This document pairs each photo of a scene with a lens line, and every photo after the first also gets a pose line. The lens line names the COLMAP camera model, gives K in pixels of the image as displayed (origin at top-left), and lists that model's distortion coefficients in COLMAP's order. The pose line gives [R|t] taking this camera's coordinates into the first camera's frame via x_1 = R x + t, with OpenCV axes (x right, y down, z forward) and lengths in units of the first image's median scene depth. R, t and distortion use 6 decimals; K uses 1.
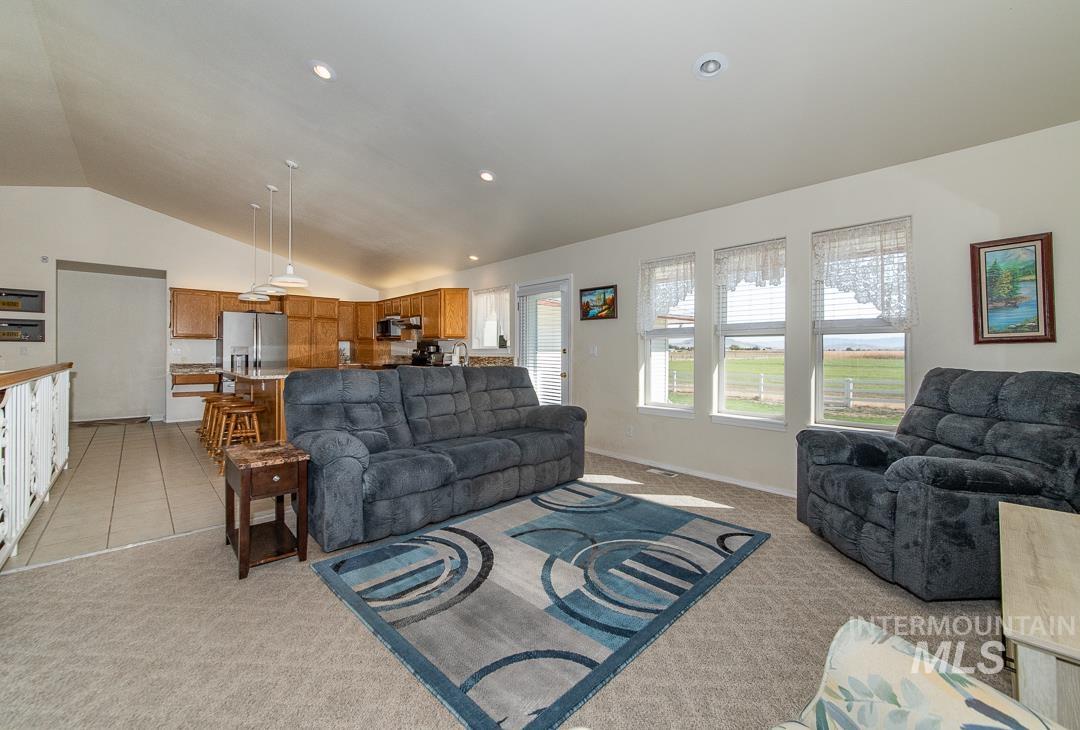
lens RADIAL K [[430.0, 0, 540.6], [0, 430.0, 350.1], [0, 0, 1]] dist [0.000275, 0.000065]
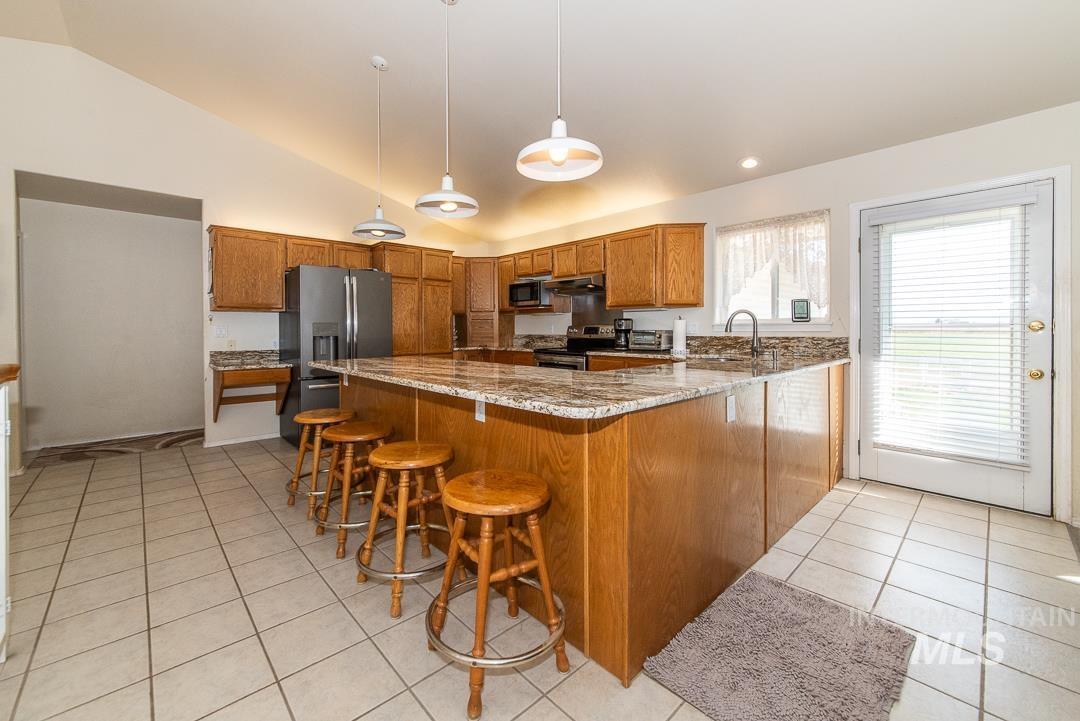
lens RADIAL K [[438.8, 0, 540.1], [0, 438.8, 331.1], [0, 0, 1]] dist [0.008062, -0.000153]
pose [[0.999944, -0.006177, -0.008615, -0.383450], [0.006281, 0.999906, 0.012190, -0.002342], [0.008539, -0.012244, 0.999889, 0.371826]]
